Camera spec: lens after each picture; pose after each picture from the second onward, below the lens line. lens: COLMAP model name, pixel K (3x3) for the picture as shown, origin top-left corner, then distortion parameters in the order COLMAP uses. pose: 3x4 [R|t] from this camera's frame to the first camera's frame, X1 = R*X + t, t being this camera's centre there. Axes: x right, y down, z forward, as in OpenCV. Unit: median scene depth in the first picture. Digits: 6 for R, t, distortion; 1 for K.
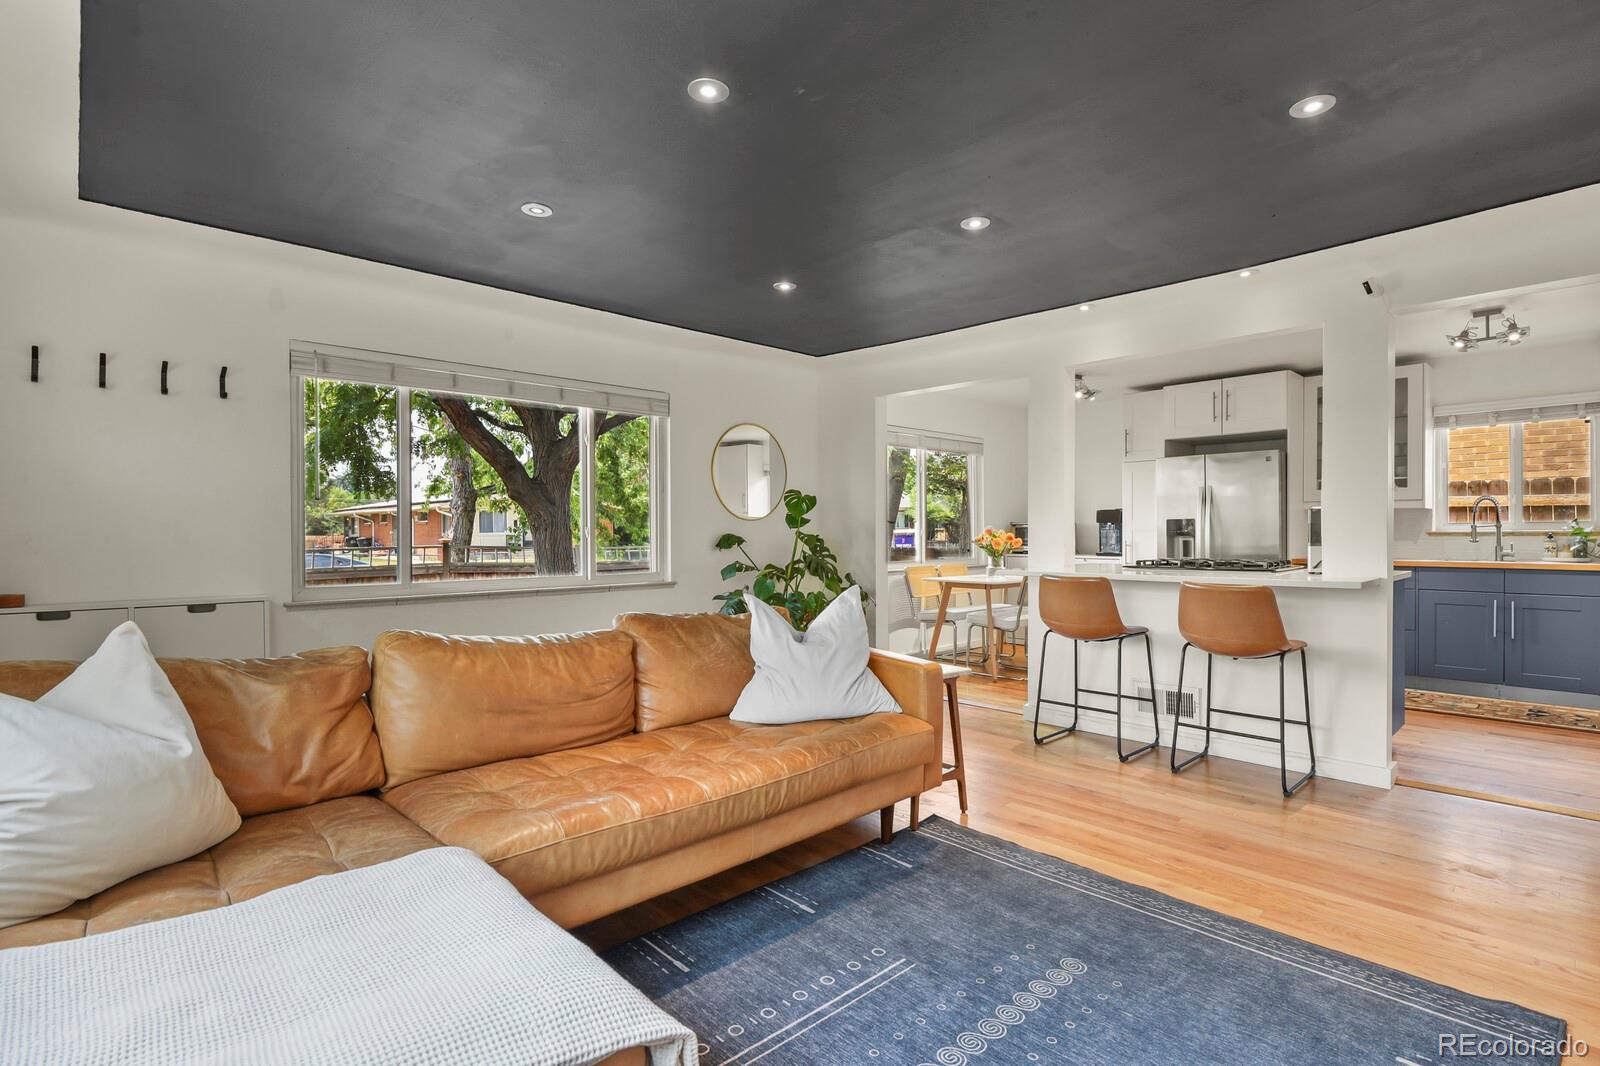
lens RADIAL K [[777.1, 0, 805.9], [0, 777.1, 537.2], [0, 0, 1]] dist [-0.007761, -0.003627]
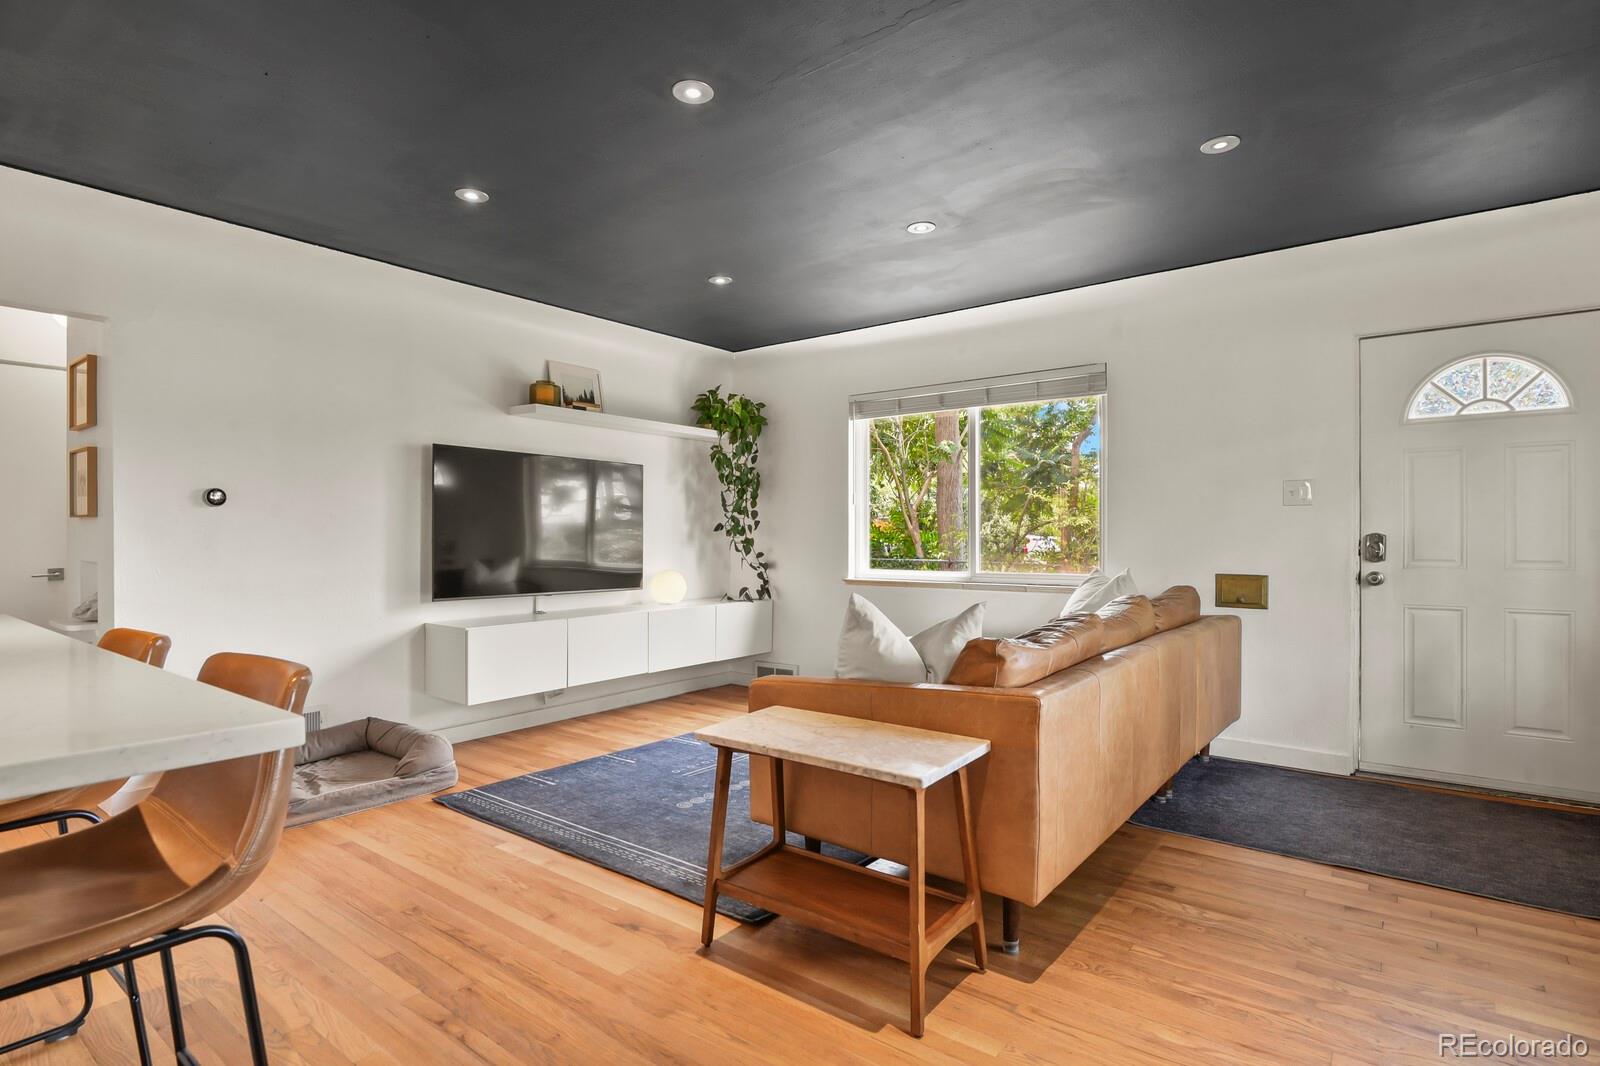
lens RADIAL K [[811.5, 0, 802.4], [0, 811.5, 539.6], [0, 0, 1]] dist [-0.012702, -0.001534]
pose [[-0.989029, 0.005873, -0.147605, 0.132712], [0.004349, 0.999934, 0.010646, -0.001577], [0.147658, 0.009887, -0.988989, 1.010918]]
